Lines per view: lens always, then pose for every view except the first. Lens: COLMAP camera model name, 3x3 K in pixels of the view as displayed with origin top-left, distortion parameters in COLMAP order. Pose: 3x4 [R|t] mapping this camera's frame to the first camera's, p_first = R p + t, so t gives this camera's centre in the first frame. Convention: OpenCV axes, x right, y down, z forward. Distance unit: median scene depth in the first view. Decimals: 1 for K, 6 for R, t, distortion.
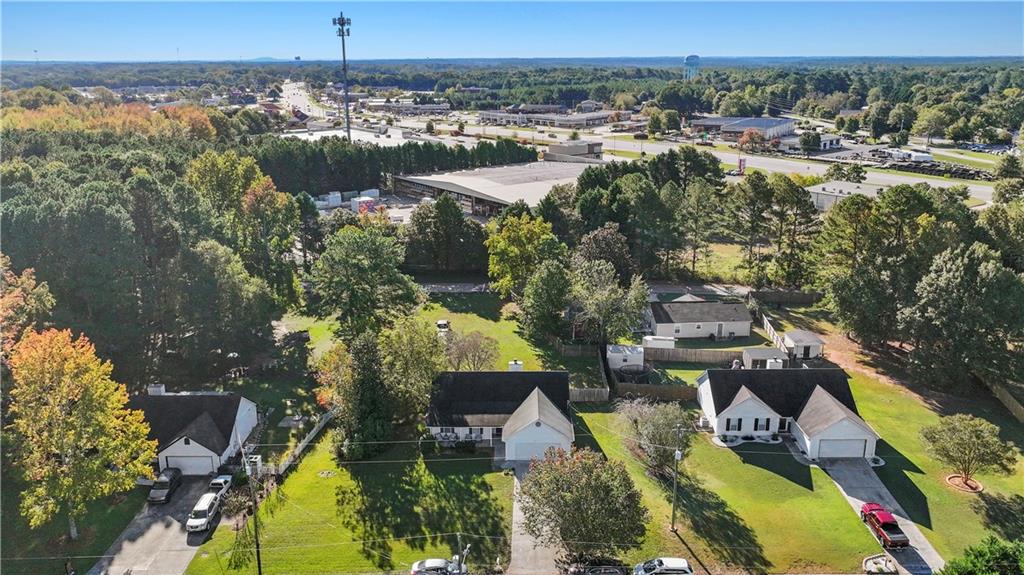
lens RADIAL K [[781.1, 0, 515.6], [0, 781.1, 285.9], [0, 0, 1]] dist [-0.006259, -0.002842]
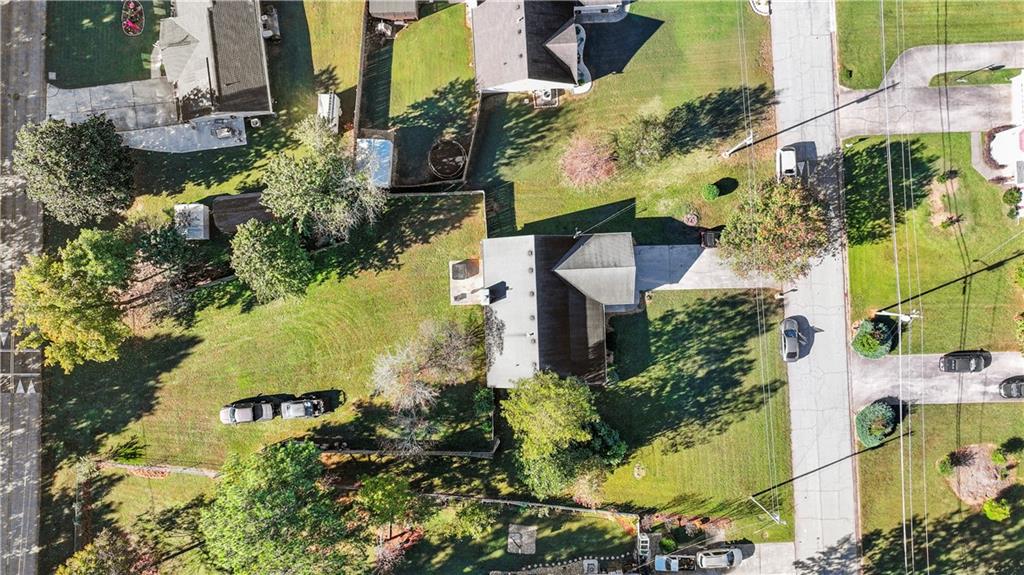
lens RADIAL K [[781.1, 0, 512.4], [0, 781.1, 288.5], [0, 0, 1]] dist [-0.006259, -0.002842]
pose [[-0.045742, -0.998845, 0.014702, -0.005727], [0.315421, -0.000477, 0.948952, -0.882492], [-0.947849, 0.048044, 0.315079, 0.894297]]
